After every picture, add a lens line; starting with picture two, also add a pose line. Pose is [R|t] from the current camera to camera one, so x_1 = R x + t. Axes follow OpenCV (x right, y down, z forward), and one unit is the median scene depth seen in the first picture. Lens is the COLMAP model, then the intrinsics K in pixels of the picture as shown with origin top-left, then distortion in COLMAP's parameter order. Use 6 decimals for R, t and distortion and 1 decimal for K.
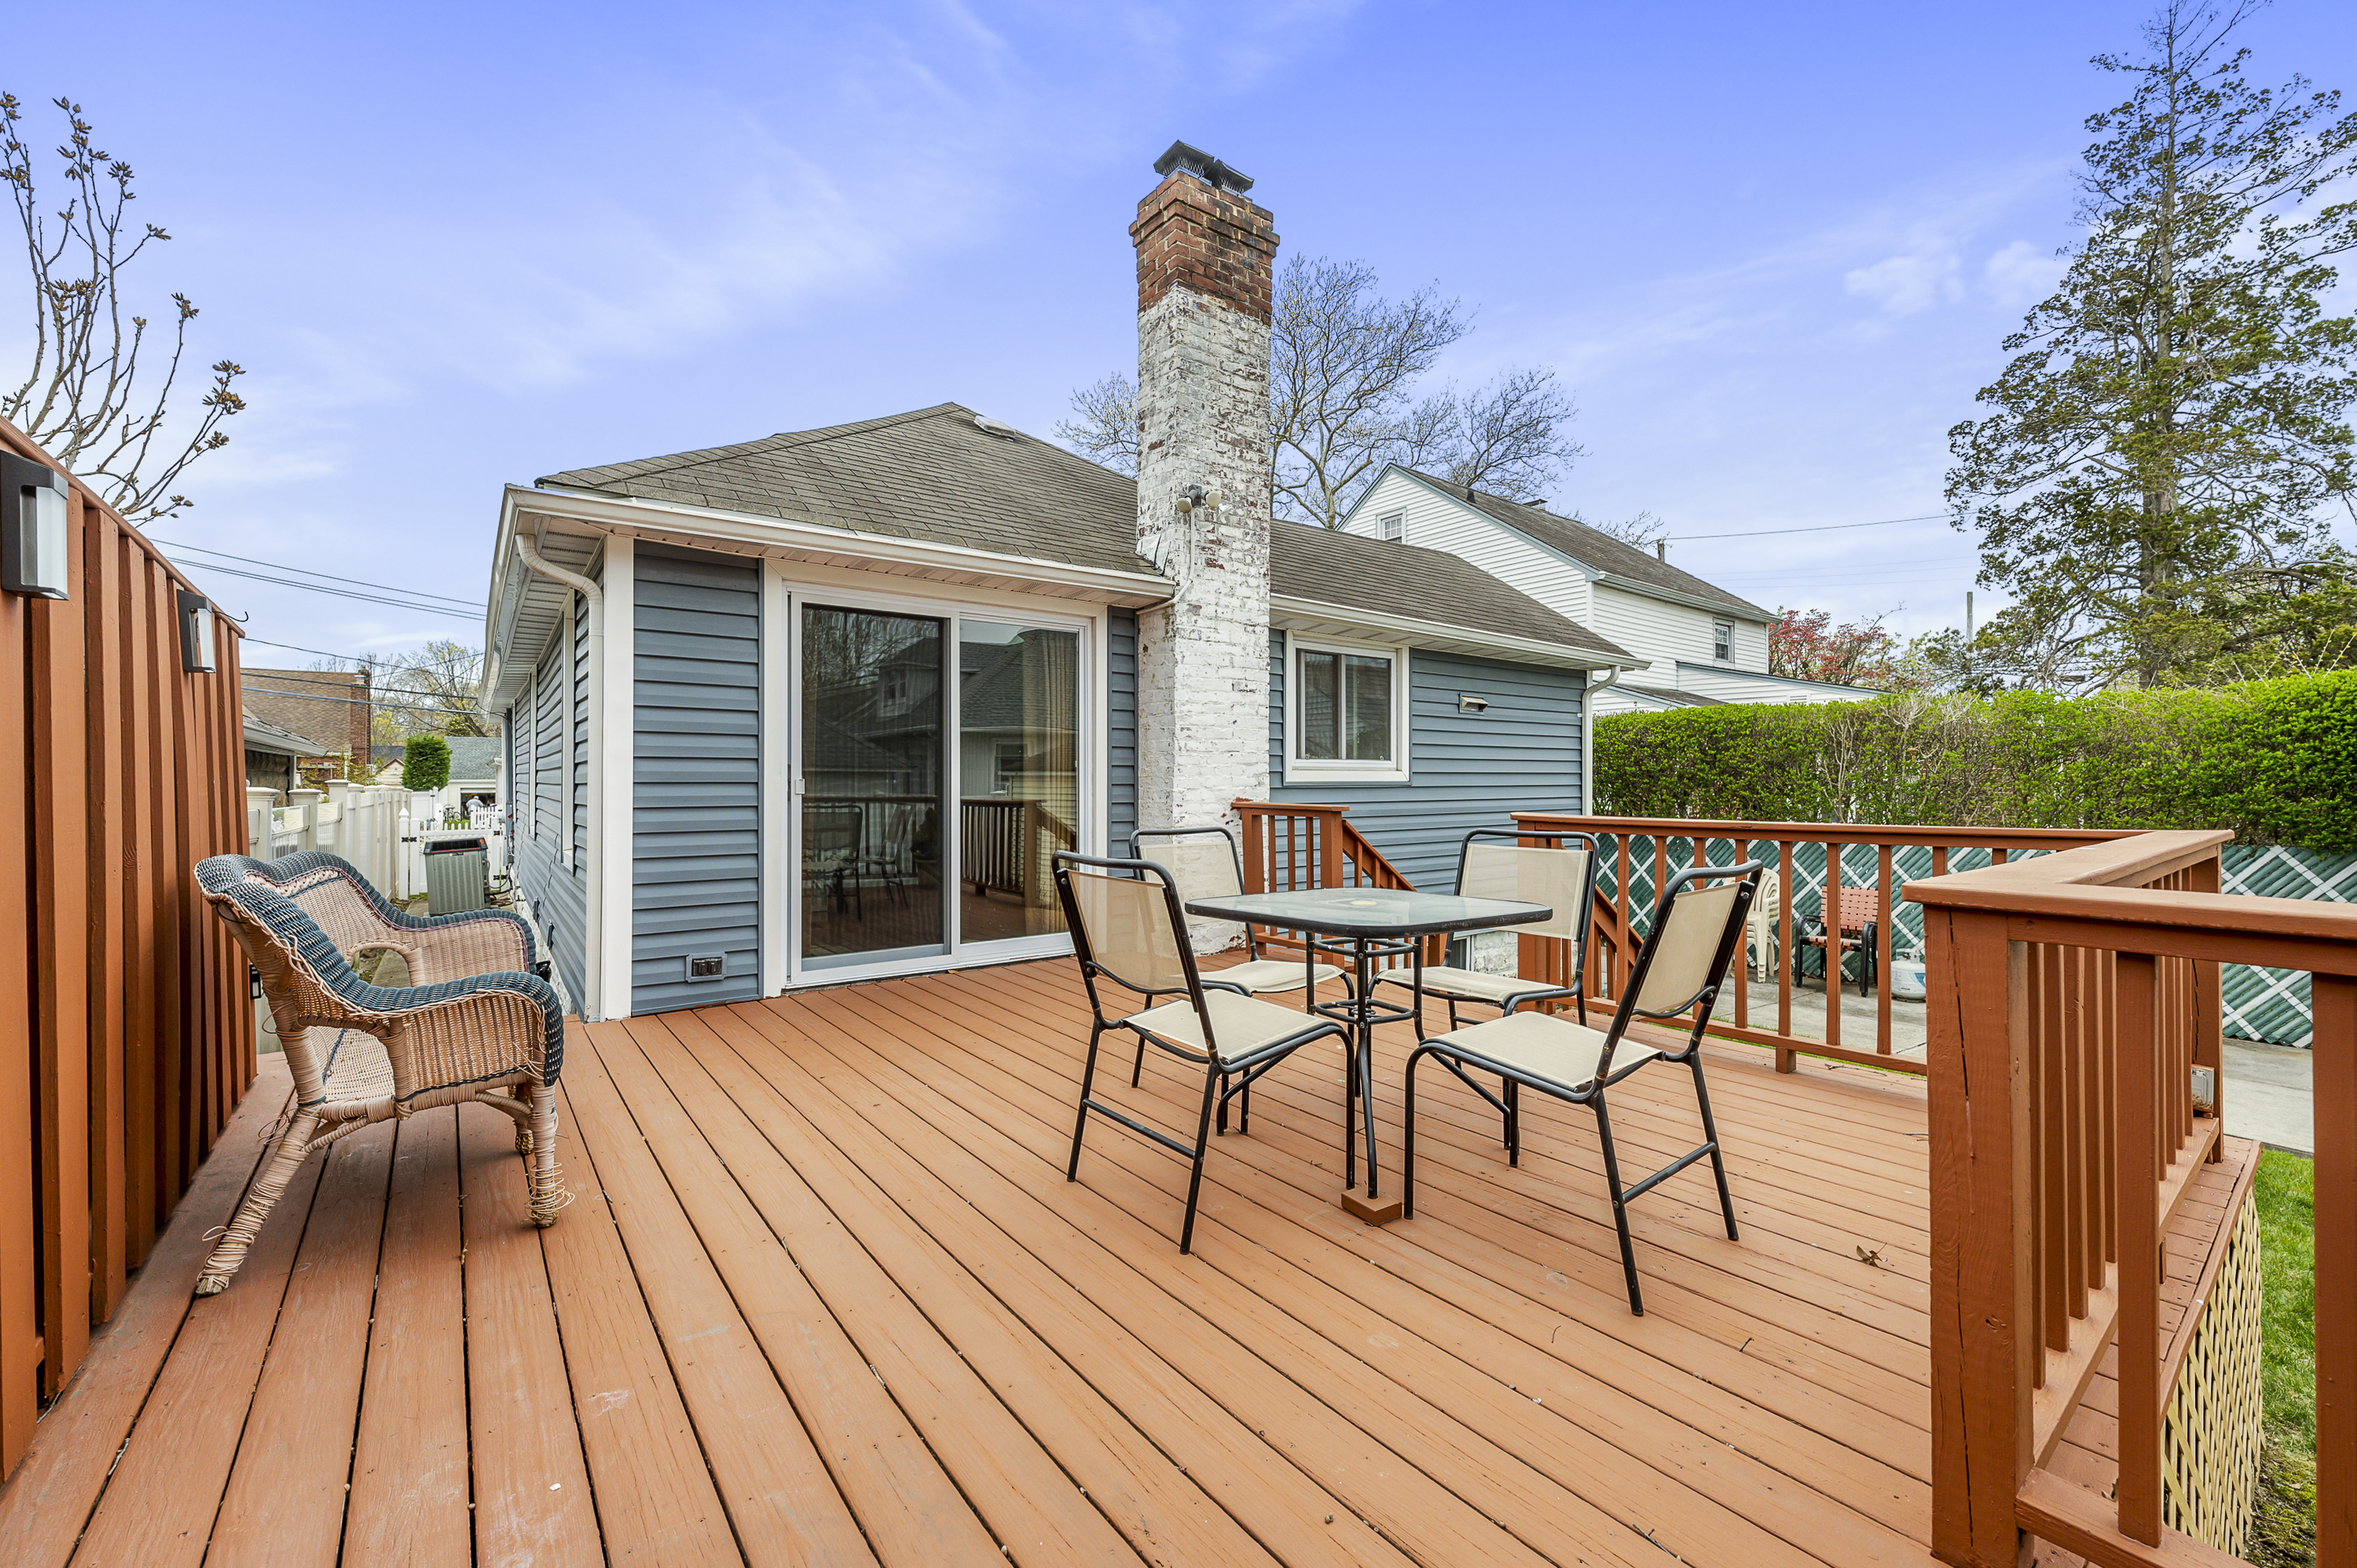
lens RADIAL K [[960.2, 0, 1189.0], [0, 960.2, 775.8], [0, 0, 1]] dist [-0.002609, 0.000505]
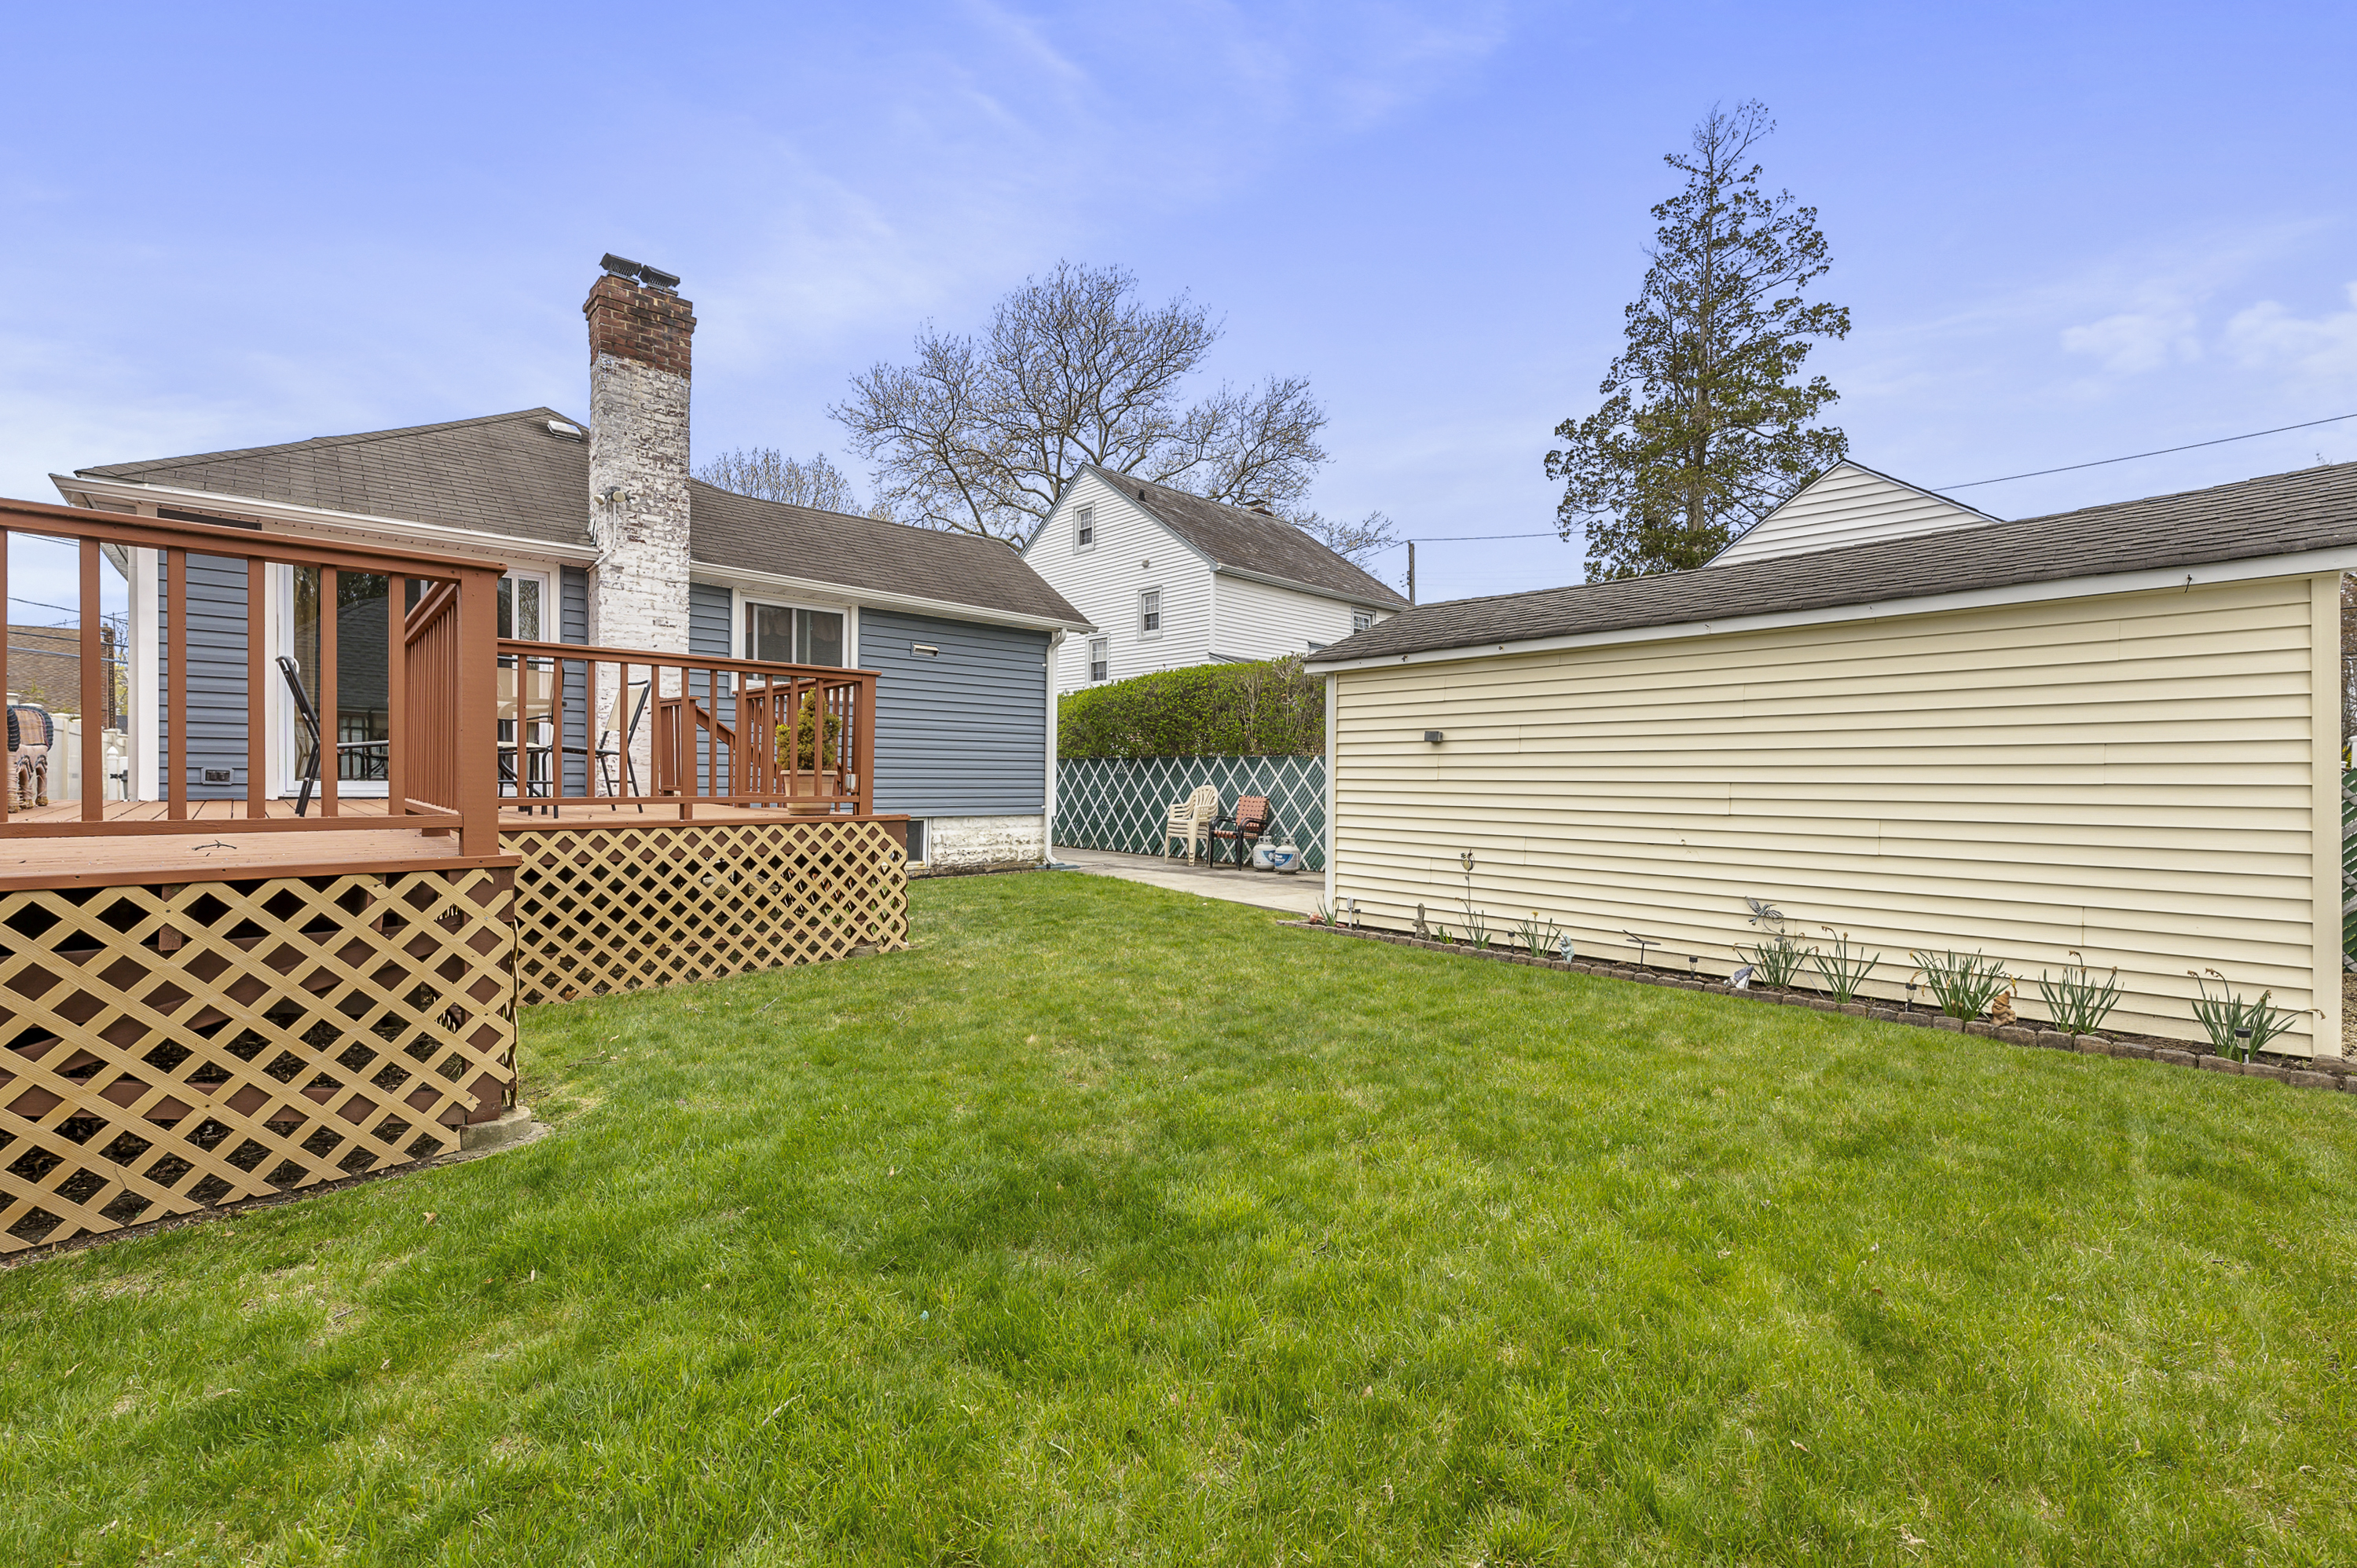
lens RADIAL K [[960.2, 0, 1167.3], [0, 960.2, 788.7], [0, 0, 1]] dist [-0.002609, 0.000505]
pose [[0.990876, 0.004823, 0.134692, 0.621981], [-0.008428, 0.999621, 0.026204, 0.118182], [-0.134514, -0.027100, 0.990541, -0.585558]]
